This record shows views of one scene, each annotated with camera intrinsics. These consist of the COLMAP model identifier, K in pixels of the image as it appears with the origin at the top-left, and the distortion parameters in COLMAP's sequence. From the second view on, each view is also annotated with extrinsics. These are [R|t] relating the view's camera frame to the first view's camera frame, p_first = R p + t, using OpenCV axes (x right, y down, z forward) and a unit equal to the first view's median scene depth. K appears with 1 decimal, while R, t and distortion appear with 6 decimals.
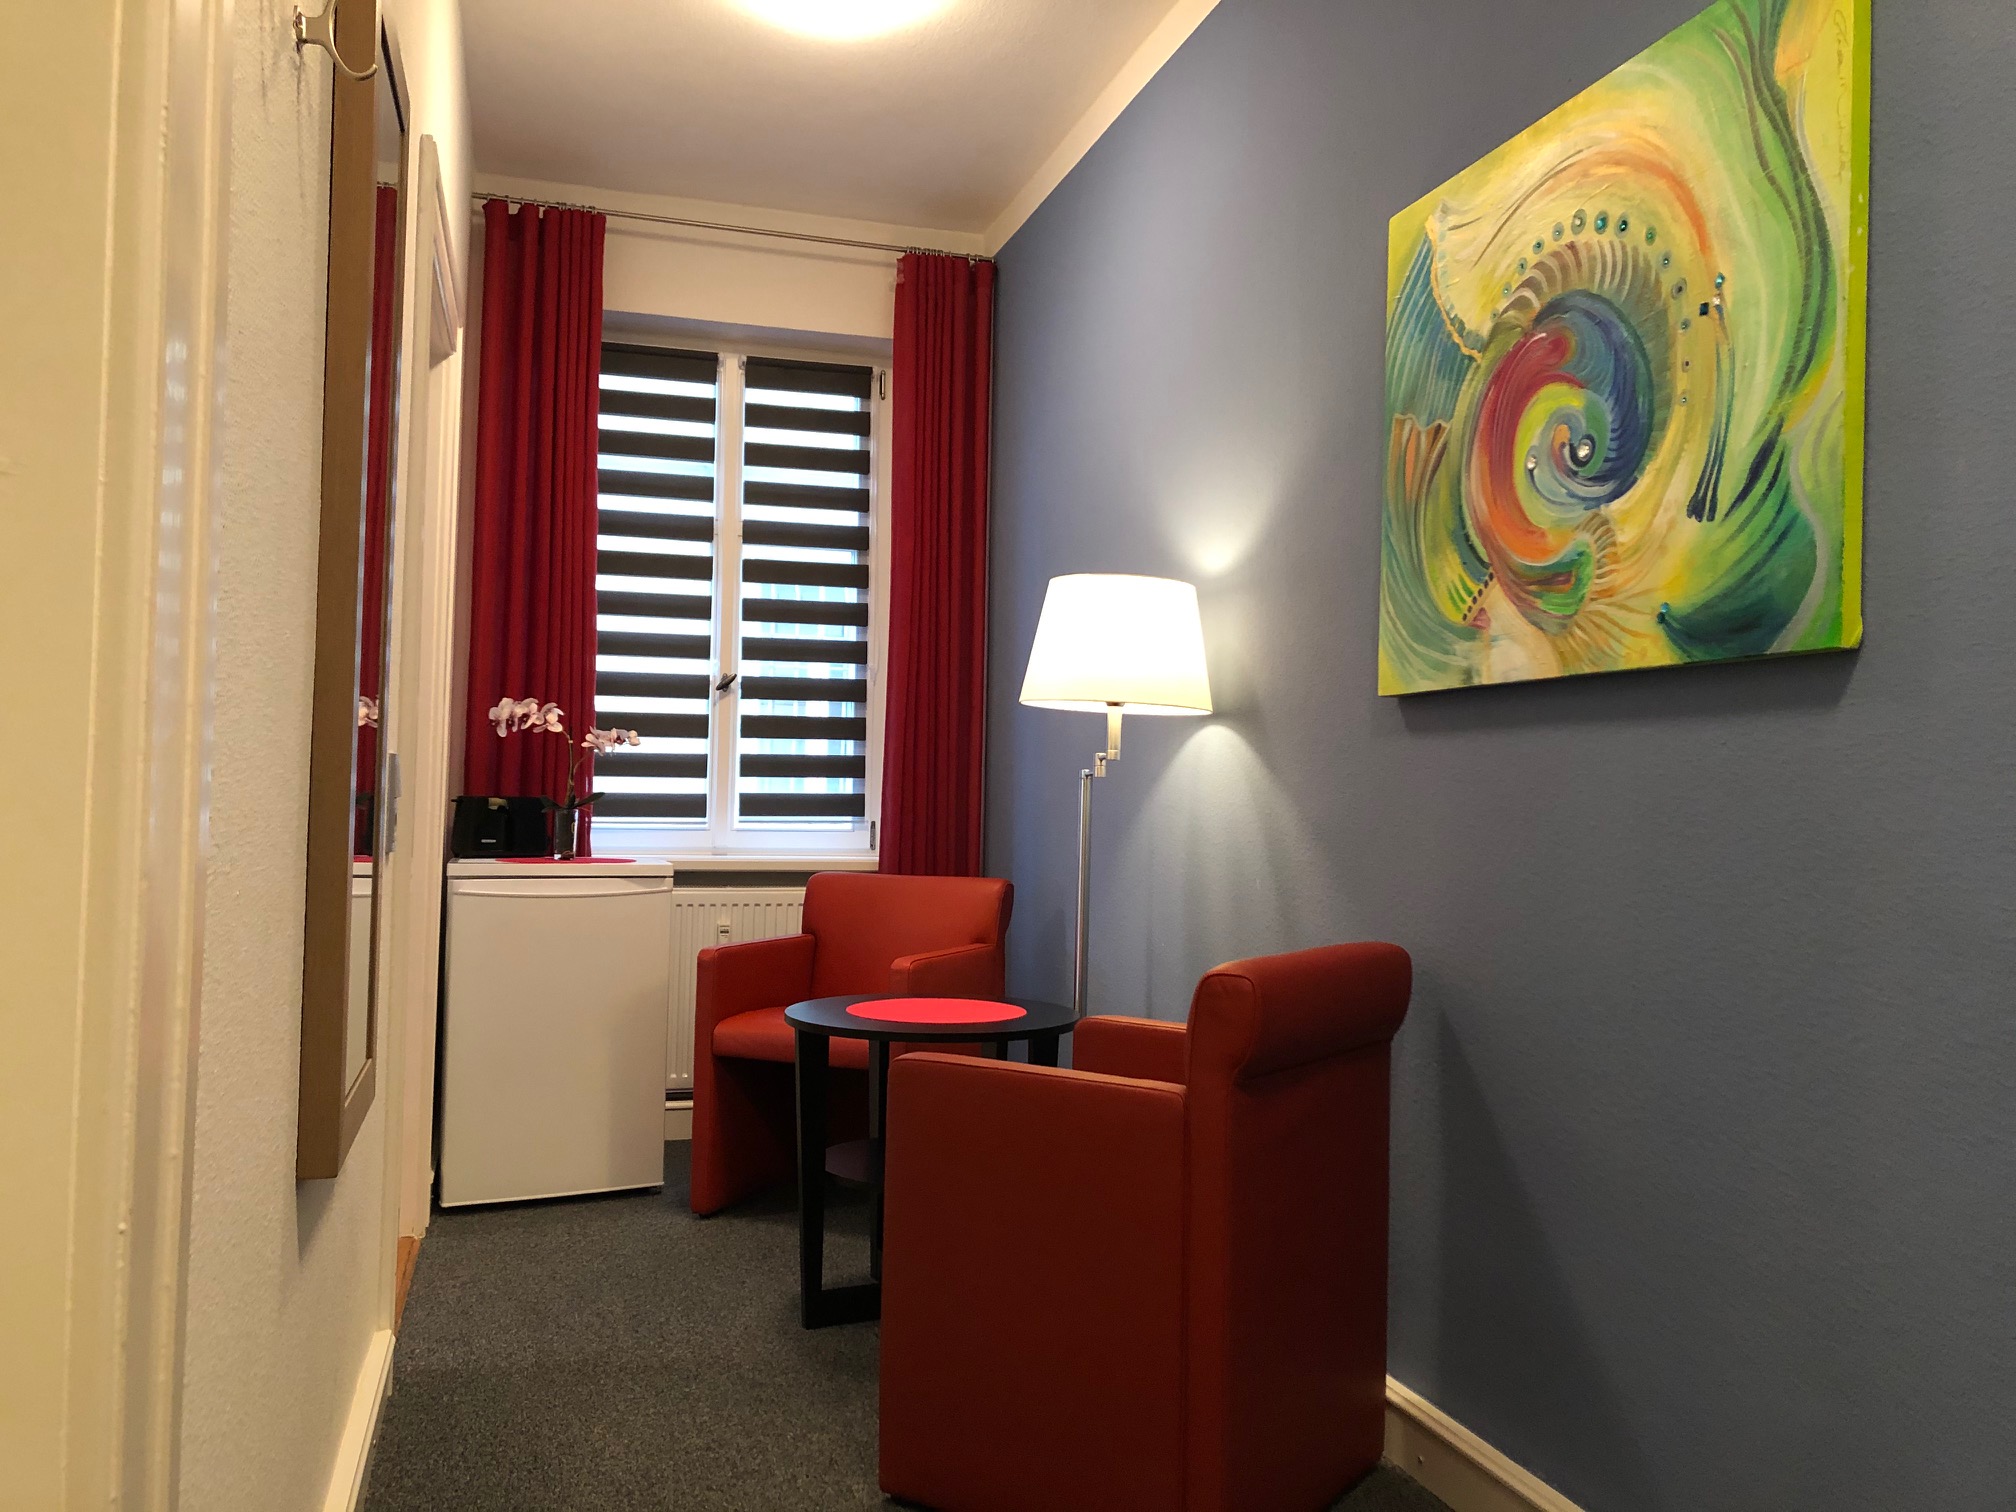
lens RADIAL K [[1631.6, 0, 987.5], [0, 1631.6, 737.0], [0, 0, 1]] dist [0.031493, -0.034659]
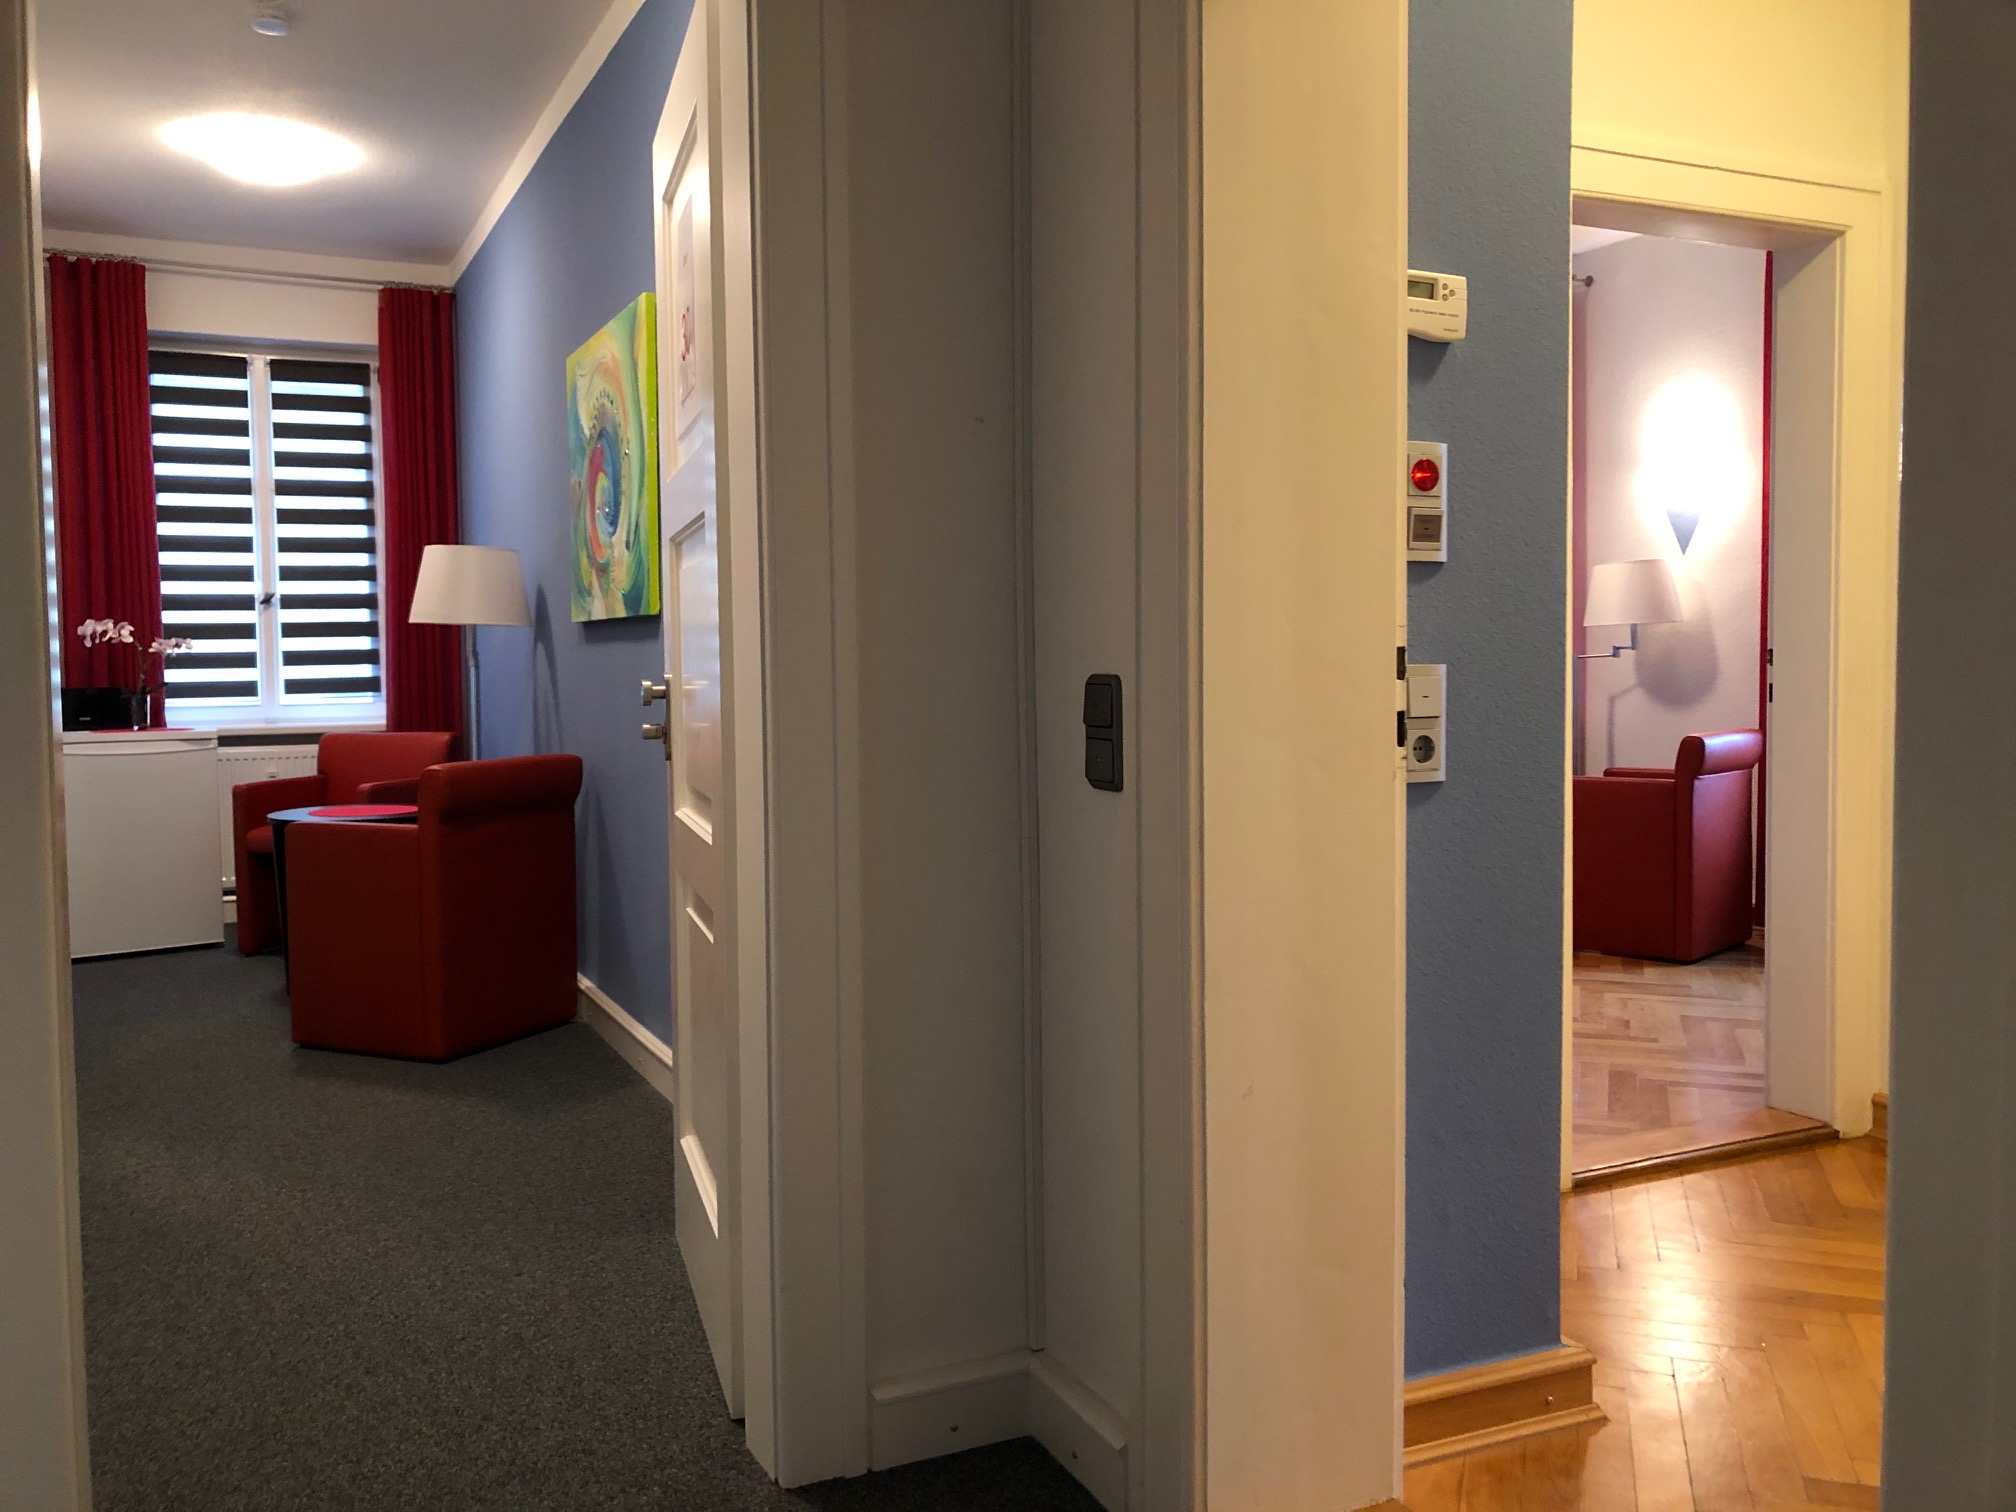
lens RADIAL K [[1631.6, 0, 991.9], [0, 1631.6, 745.7], [0, 0, 1]] dist [0.031493, -0.034659]
pose [[0.985199, -0.040794, 0.166488, 0.224257], [0.024955, 0.995055, 0.096142, -0.029826], [-0.169587, -0.090564, 0.981345, -0.518038]]
